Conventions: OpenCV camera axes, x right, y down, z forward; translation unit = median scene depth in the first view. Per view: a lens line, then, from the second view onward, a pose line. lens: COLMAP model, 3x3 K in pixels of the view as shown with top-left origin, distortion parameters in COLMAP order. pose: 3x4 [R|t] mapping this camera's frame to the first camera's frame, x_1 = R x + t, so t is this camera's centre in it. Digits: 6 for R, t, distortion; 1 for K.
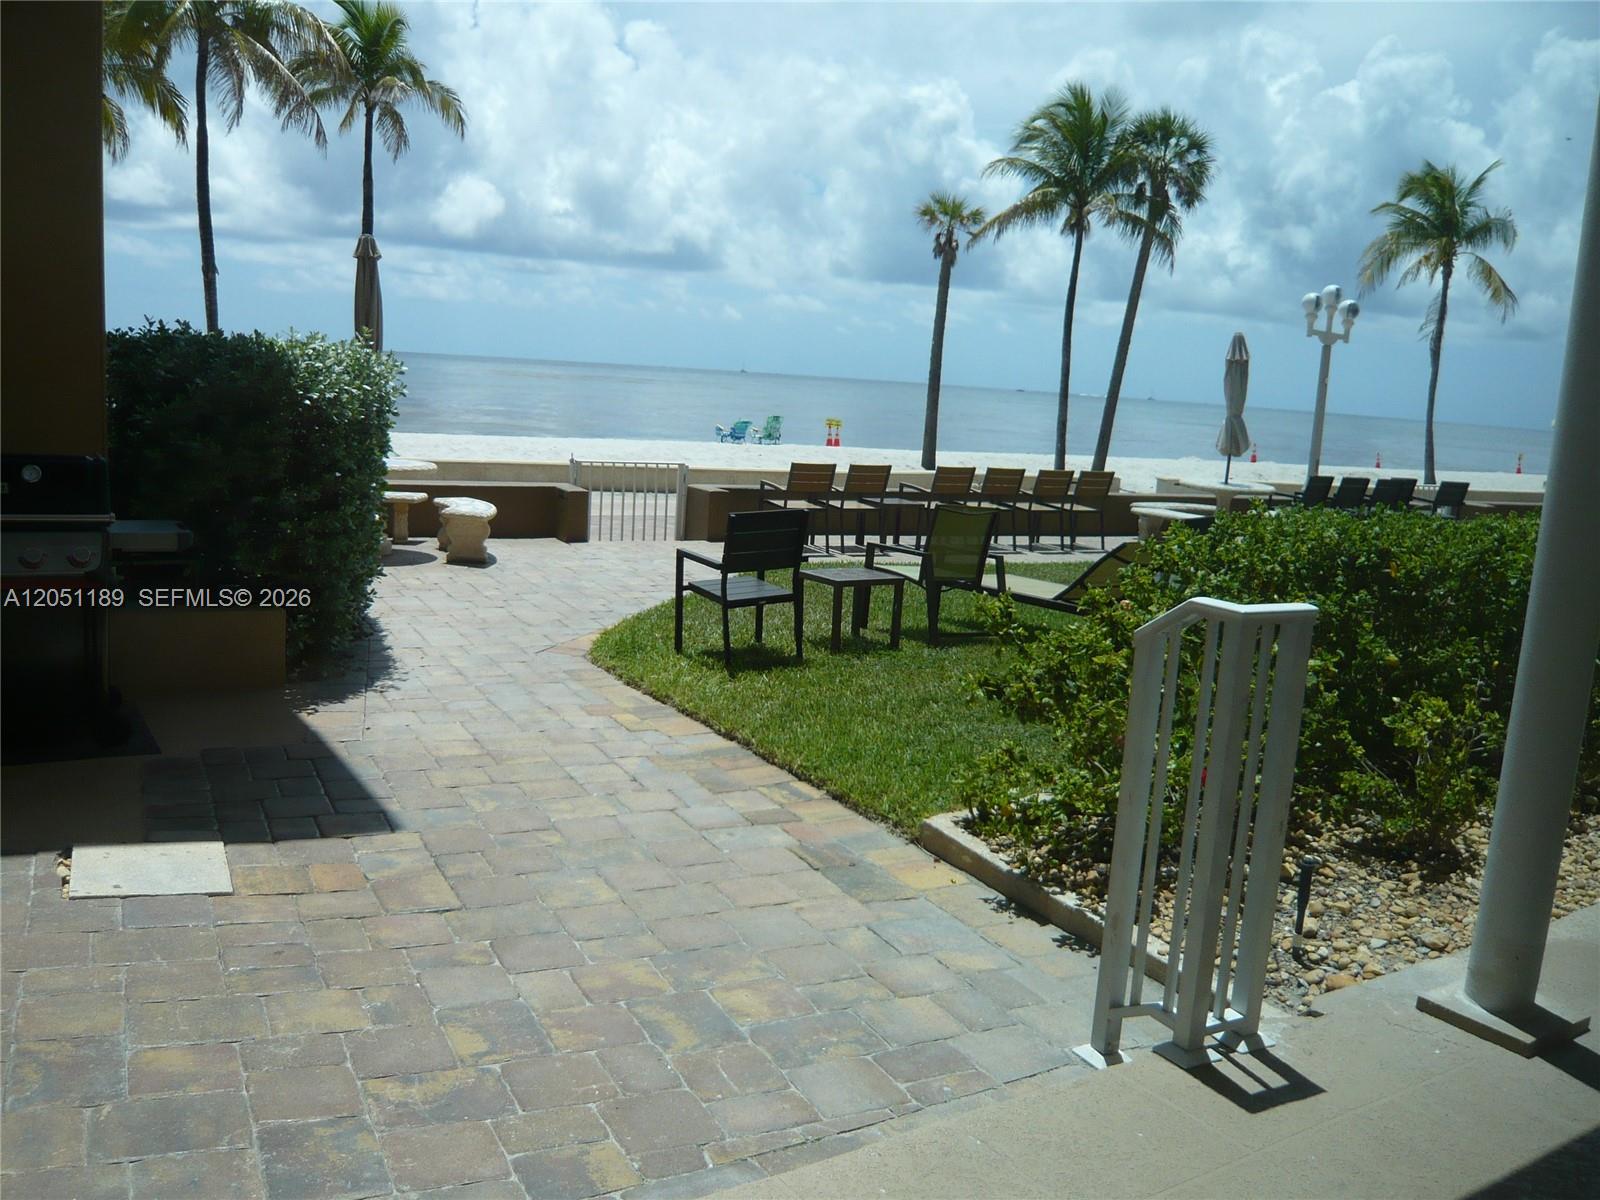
lens RADIAL K [[1368.9, 0, 800.0], [0, 1368.9, 600.0], [0, 0, 1]] dist [-0.099970, 0.022527]
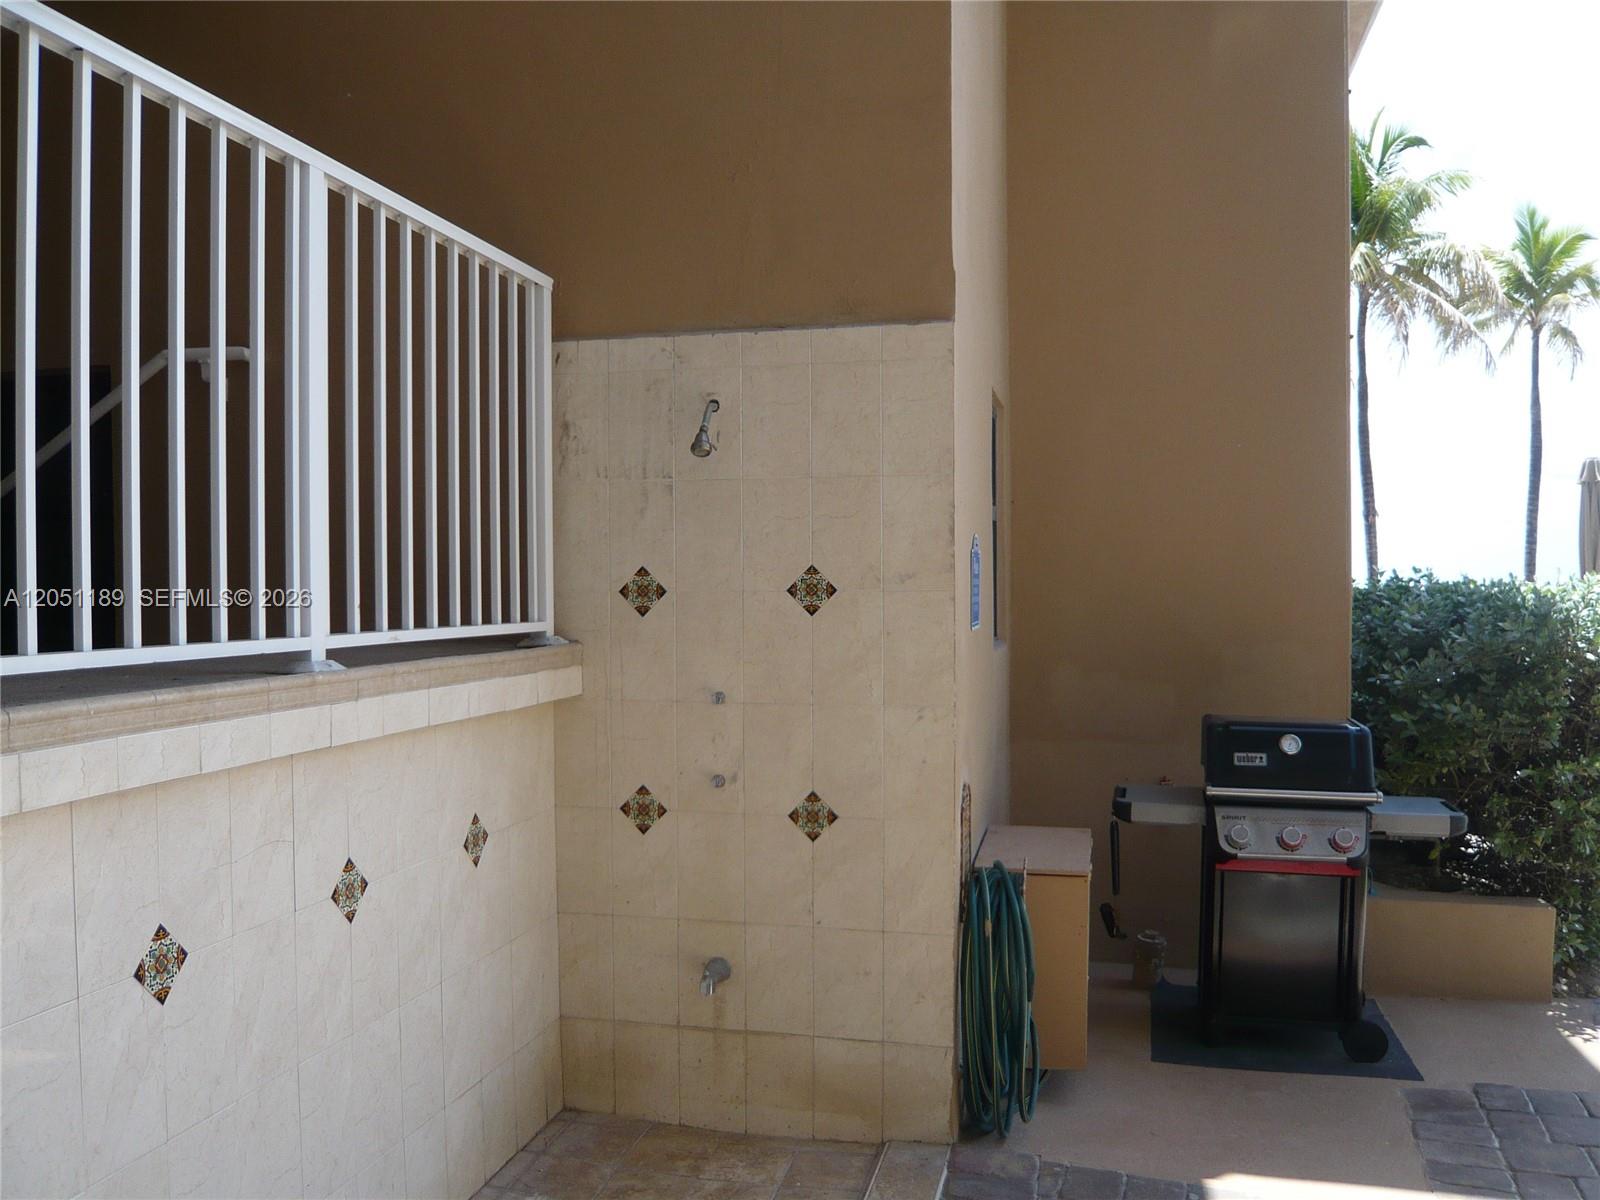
lens RADIAL K [[1368.9, 0, 800.0], [0, 1368.9, 600.0], [0, 0, 1]] dist [-0.099970, 0.022527]
pose [[0.697829, -0.054684, -0.714174, -0.120909], [-0.072891, 0.986483, -0.146757, -0.026483], [0.712546, 0.154468, 0.684411, 0.094892]]
